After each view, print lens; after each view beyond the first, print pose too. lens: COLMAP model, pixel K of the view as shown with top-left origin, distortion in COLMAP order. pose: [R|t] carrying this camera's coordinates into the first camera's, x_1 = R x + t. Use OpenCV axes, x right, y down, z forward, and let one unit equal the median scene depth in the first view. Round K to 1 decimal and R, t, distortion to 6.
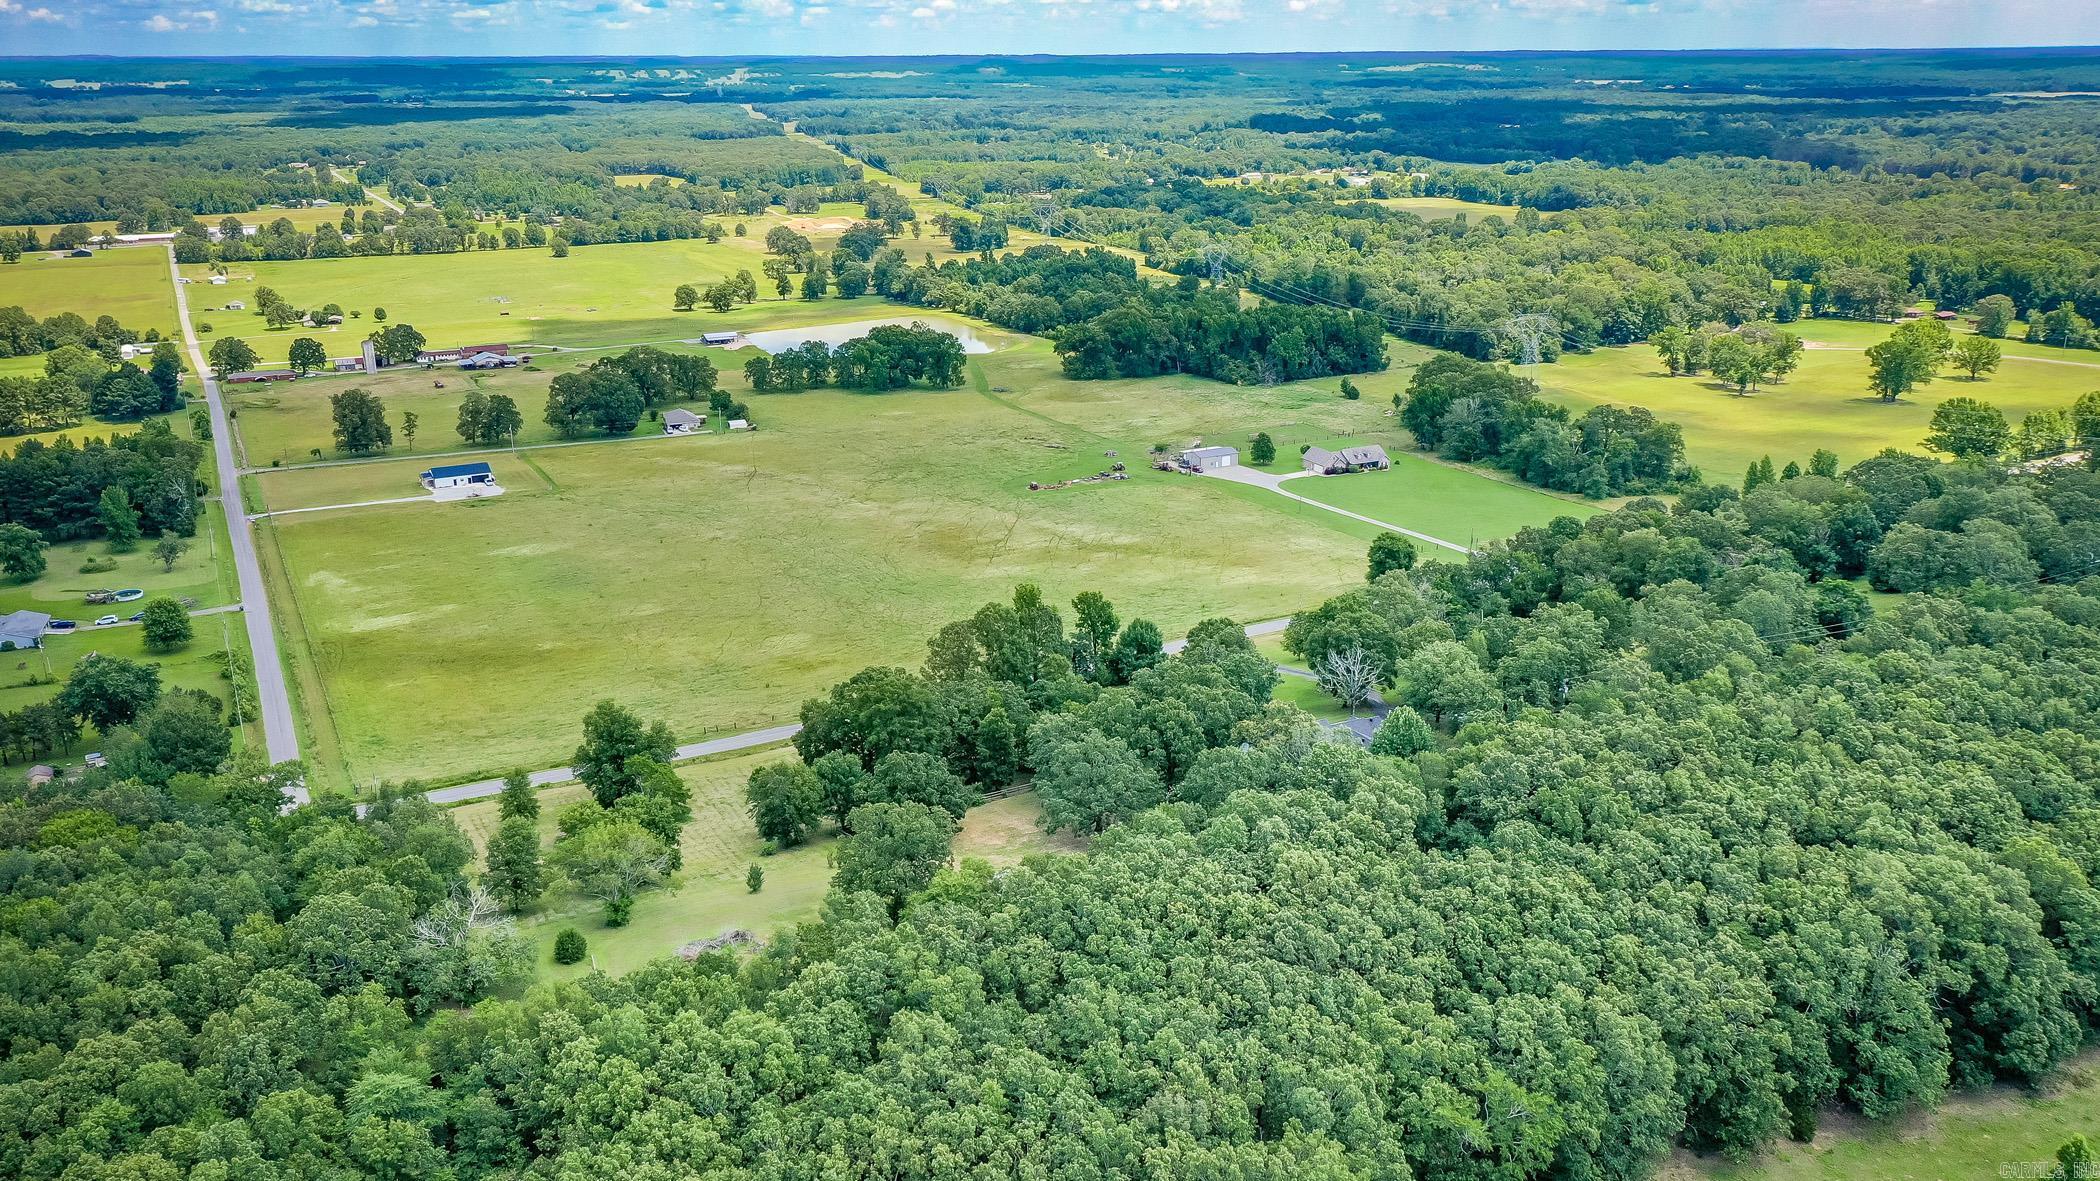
lens RADIAL K [[1700.2, 0, 1050.0], [0, 1700.2, 590.5], [0, 0, 1]] dist [-0.000885, 0.000529]
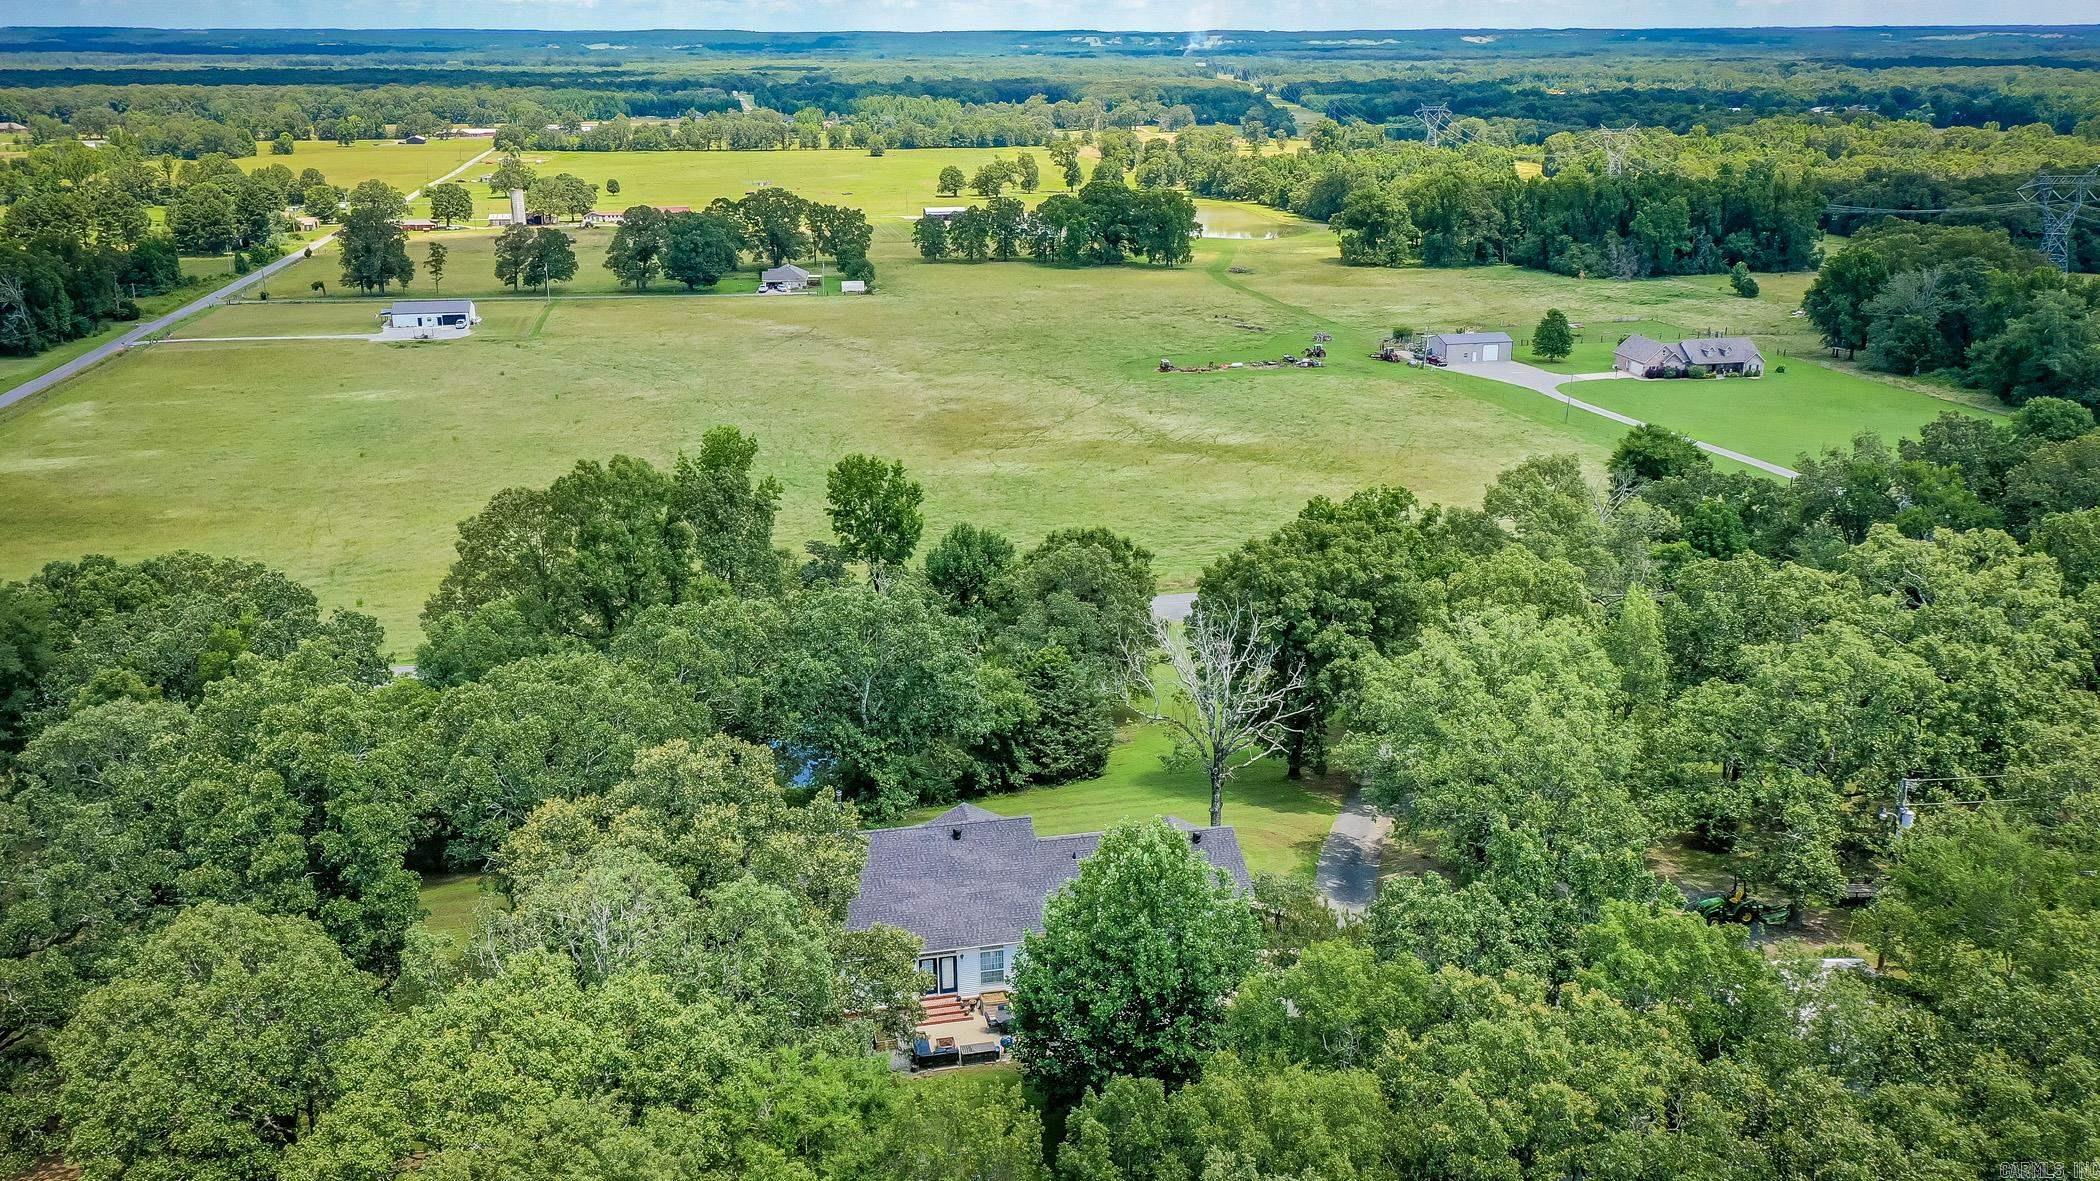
lens RADIAL K [[1700.2, 0, 1050.0], [0, 1700.2, 590.5], [0, 0, 1]] dist [-0.000885, 0.000529]
pose [[0.961448, 0.092119, -0.259100, 0.108645], [-0.090255, 0.995735, 0.019111, 0.013121], [0.259755, 0.005011, 0.965661, 0.322543]]
